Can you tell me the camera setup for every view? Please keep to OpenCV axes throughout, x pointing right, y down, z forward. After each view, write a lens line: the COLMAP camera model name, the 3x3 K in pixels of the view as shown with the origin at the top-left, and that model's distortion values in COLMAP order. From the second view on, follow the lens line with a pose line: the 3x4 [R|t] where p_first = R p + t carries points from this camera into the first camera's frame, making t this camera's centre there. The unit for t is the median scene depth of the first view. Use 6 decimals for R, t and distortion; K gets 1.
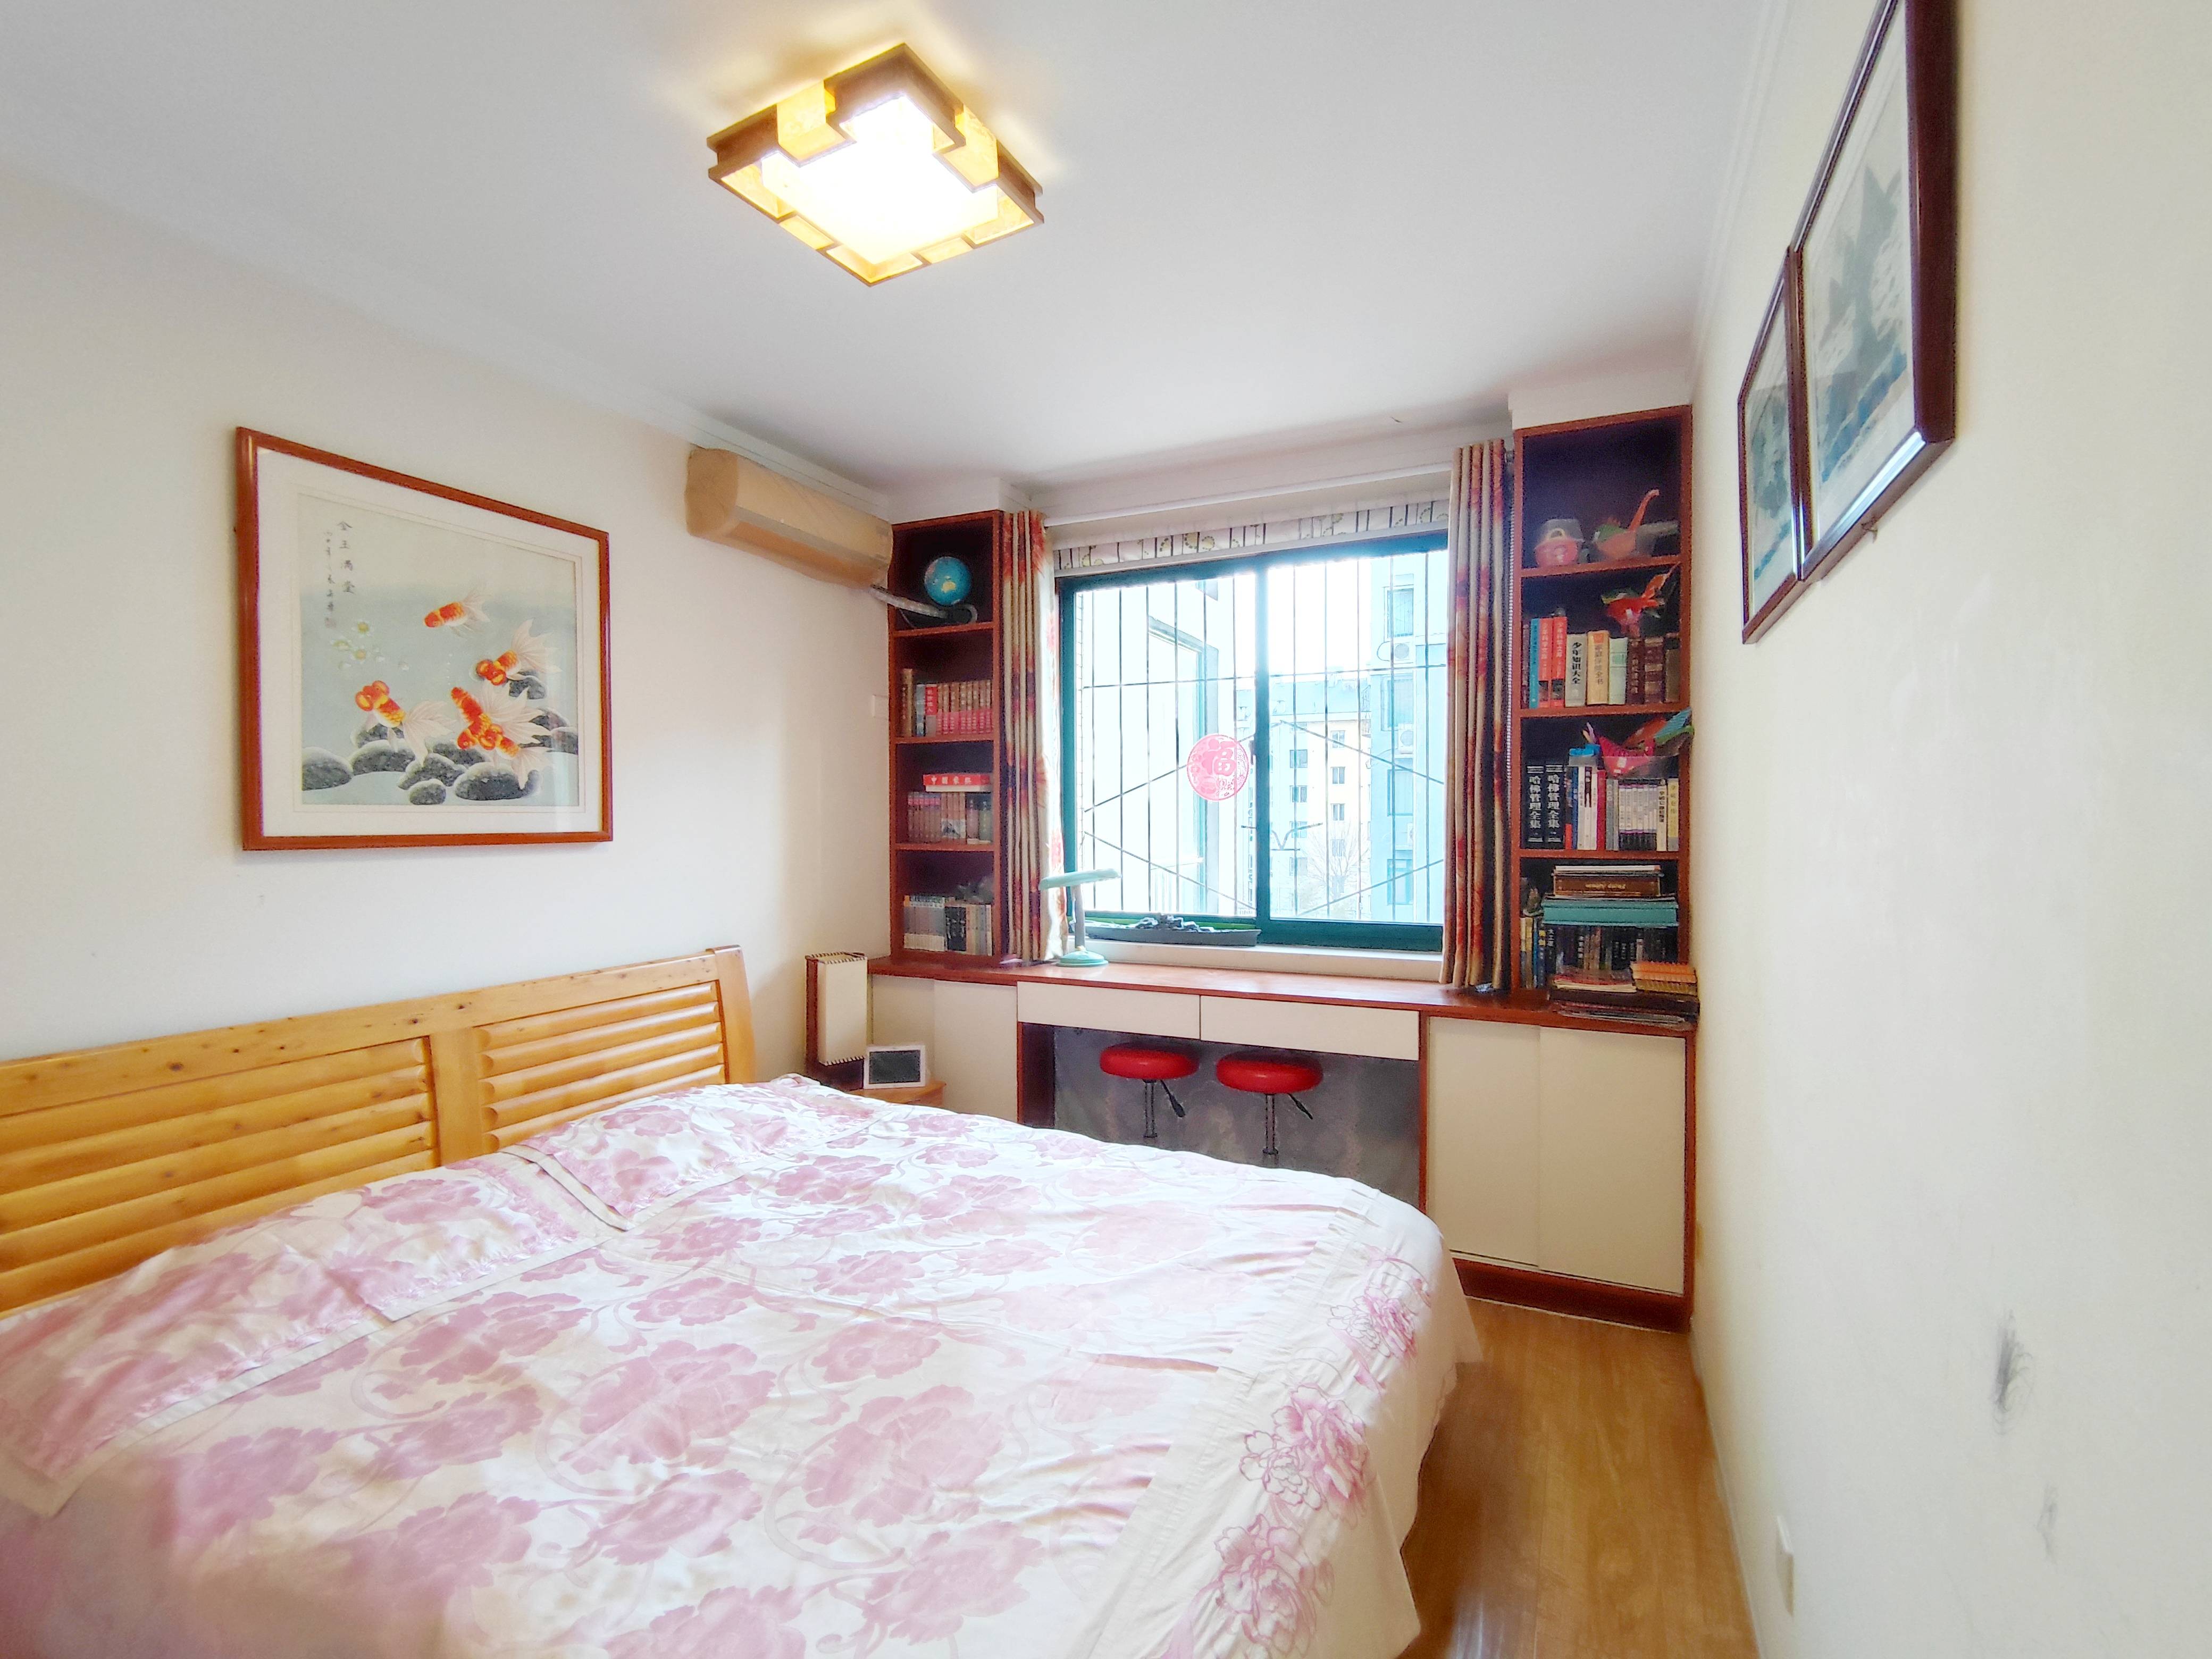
lens RADIAL K [[1015.1, 0, 1108.2], [0, 1015.1, 824.4], [0, 0, 1]] dist [-0.001117, -0.000031]
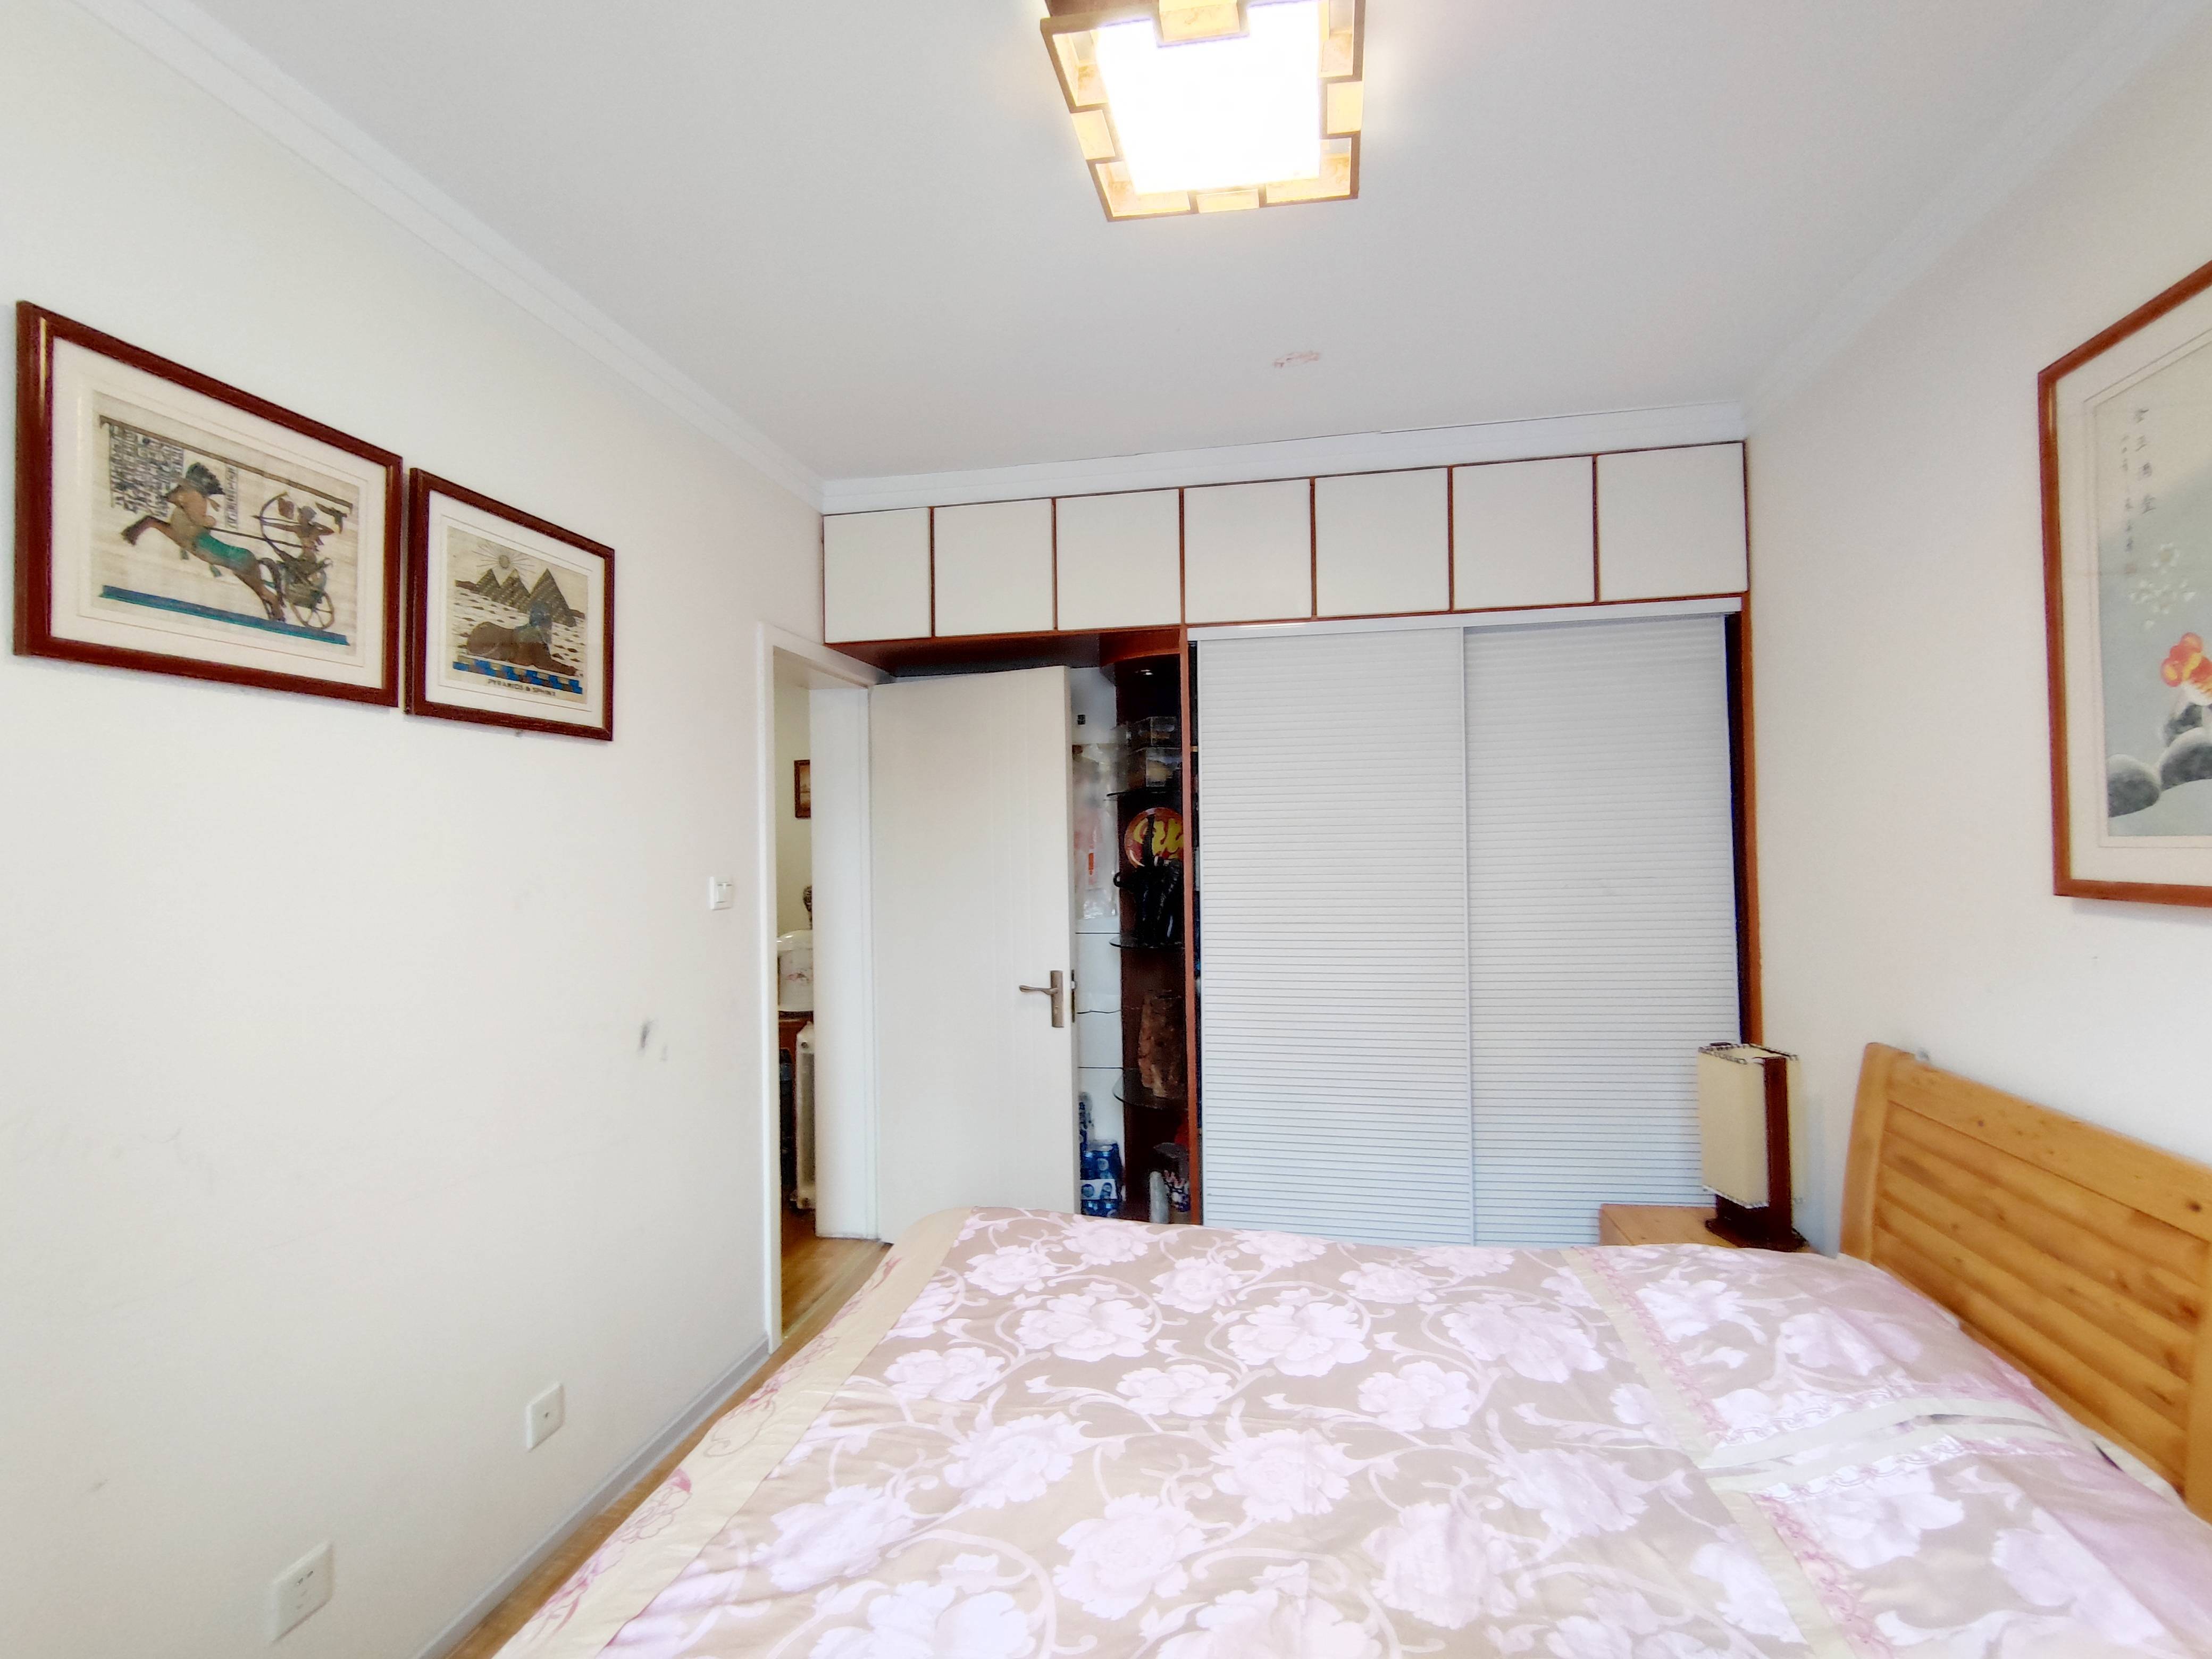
lens RADIAL K [[1015.1, 0, 1105.4], [0, 1015.1, 827.2], [0, 0, 1]] dist [-0.001117, -0.000031]
pose [[-0.969732, 0.009466, -0.243990, 0.065860], [0.011355, 0.999915, -0.006335, -0.028550], [0.243909, -0.008914, -0.969757, 1.469755]]
